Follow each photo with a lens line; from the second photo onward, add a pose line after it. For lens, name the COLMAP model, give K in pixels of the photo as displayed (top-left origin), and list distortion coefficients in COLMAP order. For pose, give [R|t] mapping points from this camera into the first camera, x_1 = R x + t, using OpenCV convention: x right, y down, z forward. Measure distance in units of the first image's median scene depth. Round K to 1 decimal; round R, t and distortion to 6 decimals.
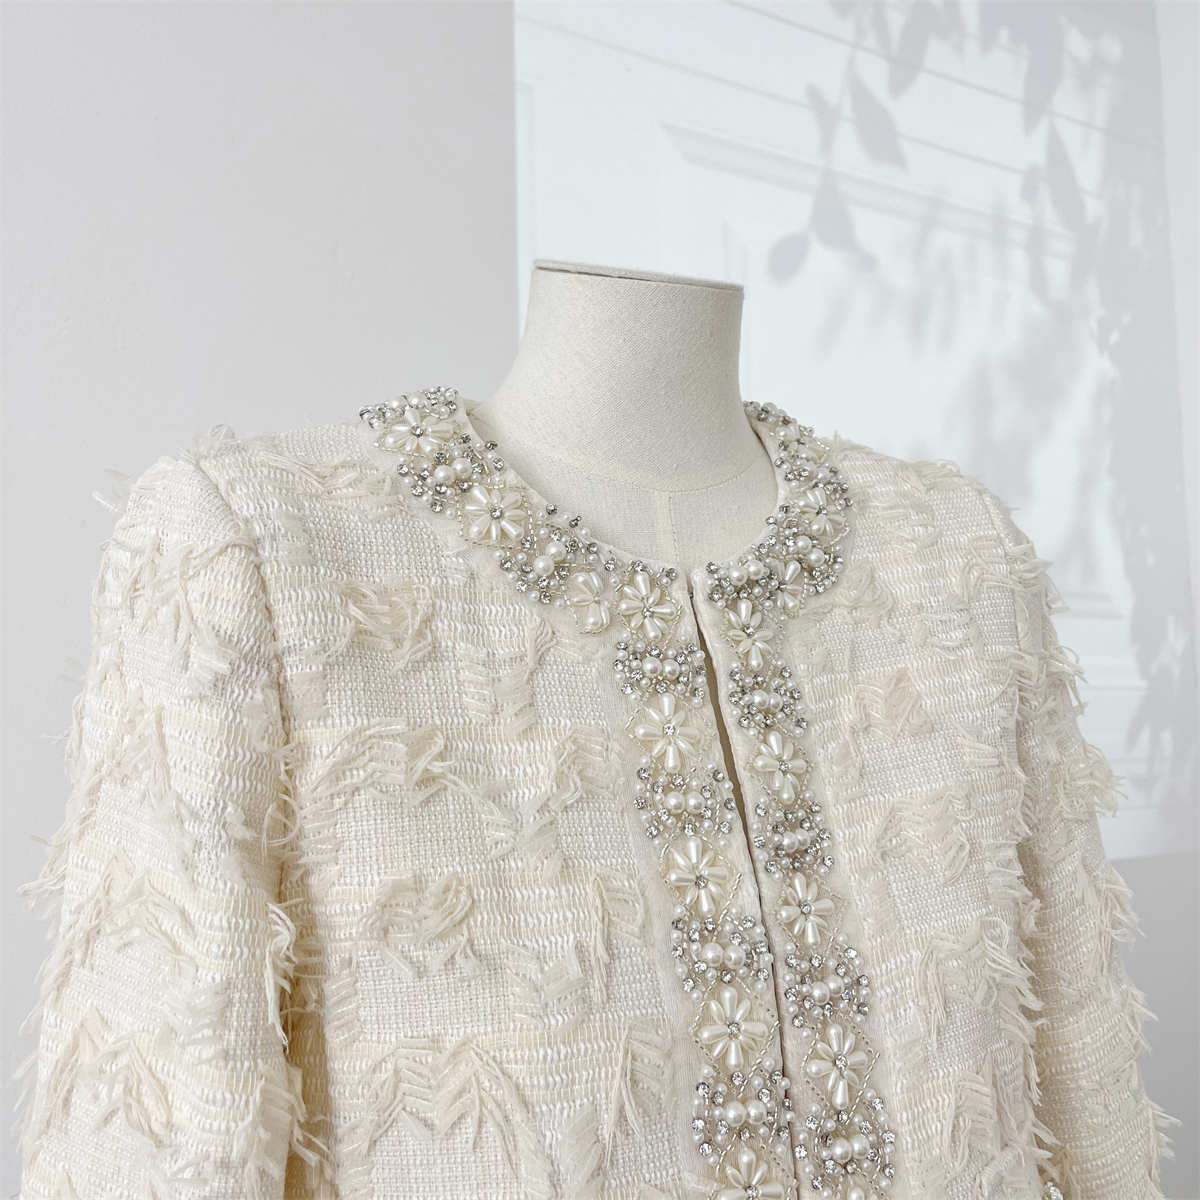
lens RADIAL K [[1238.6, 0, 600.0], [0, 1238.6, 600.0], [0, 0, 1]] dist [-0.016217, -0.001594]
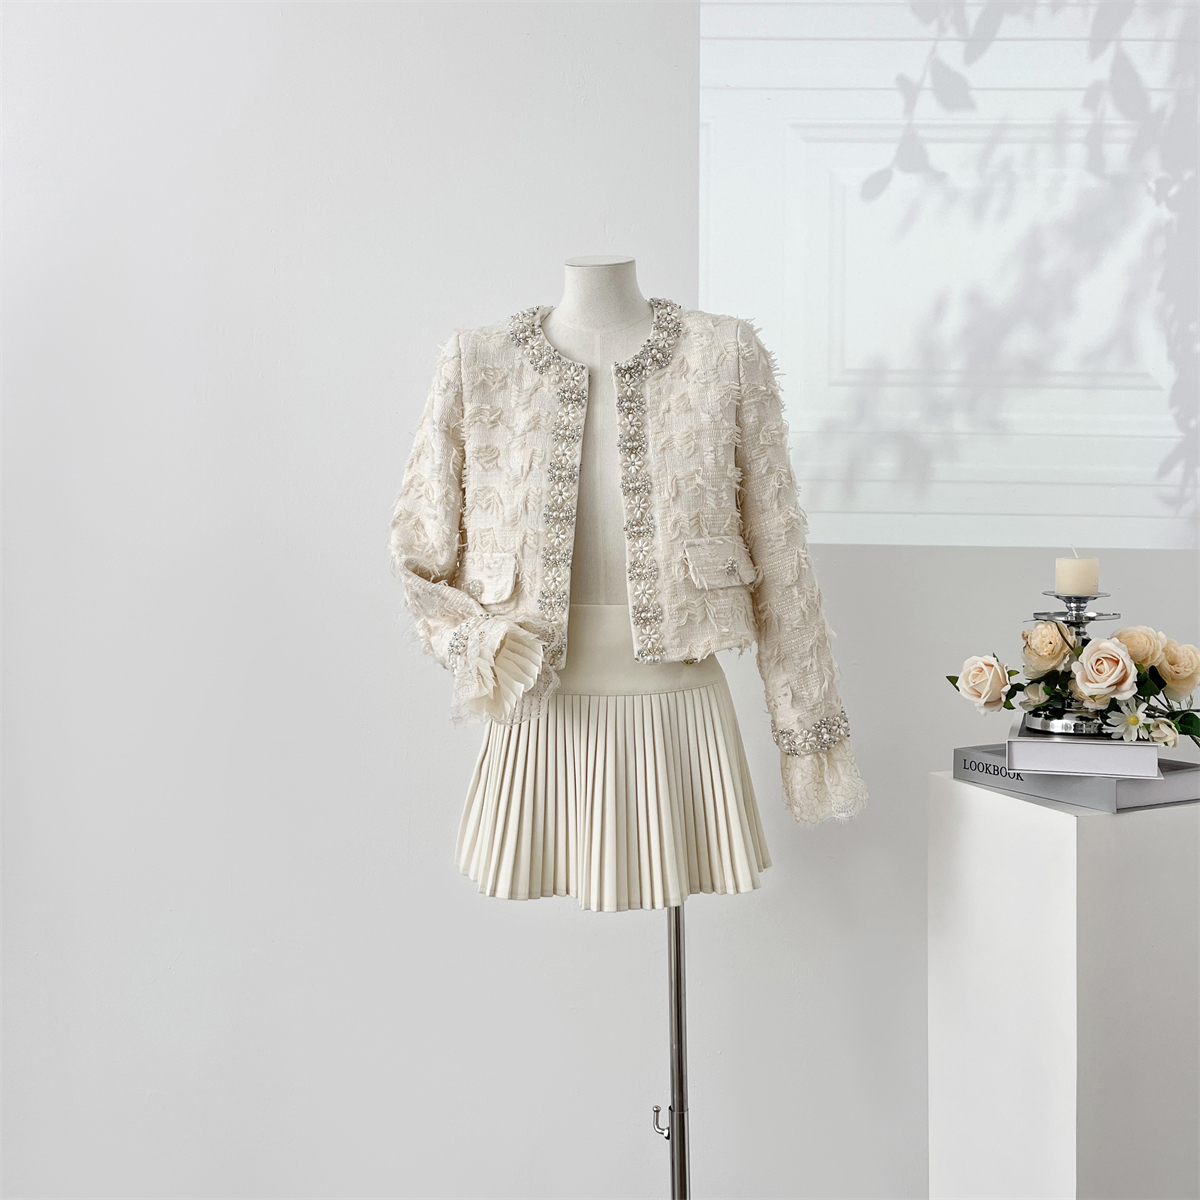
lens RADIAL K [[1174.0, 0, 600.0], [0, 1174.0, 600.0], [0, 0, 1]] dist [0.045376, -0.028639]
pose [[0.855937, 0.064050, -0.513098, 1.714060], [0.010246, 0.990003, 0.140674, 0.168602], [0.516979, -0.125665, 0.846724, -1.699214]]
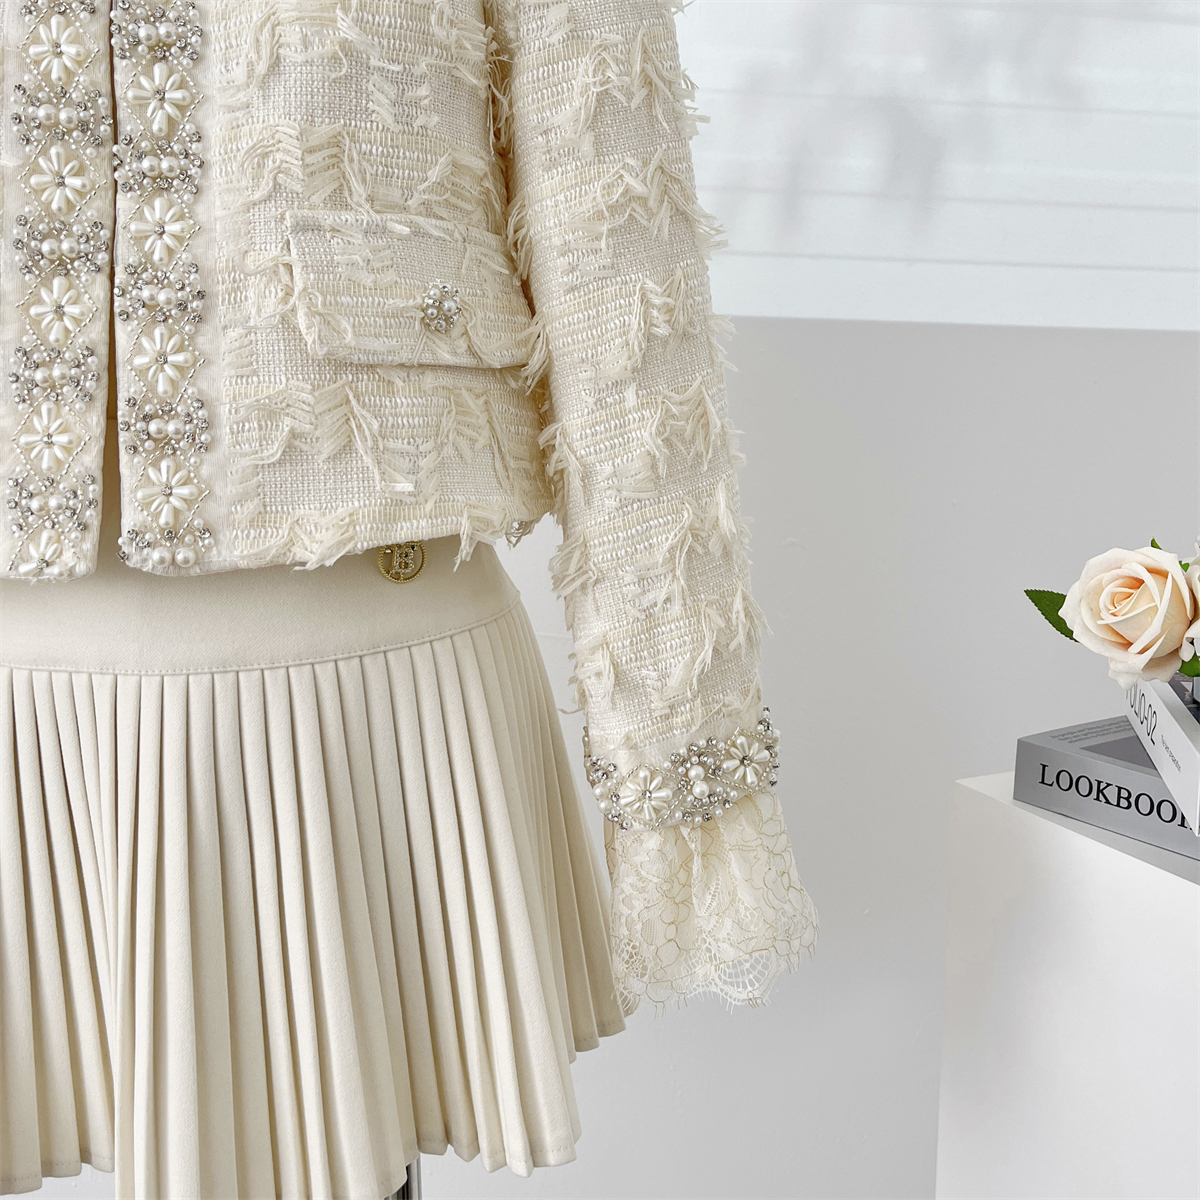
lens RADIAL K [[1174.0, 0, 600.0], [0, 1174.0, 600.0], [0, 0, 1]] dist [0.045376, -0.028639]
pose [[0.900888, 0.118520, -0.417558, 1.002618], [-0.007033, 0.965858, 0.258976, 0.497017], [0.433995, -0.230372, 0.870963, 0.086602]]
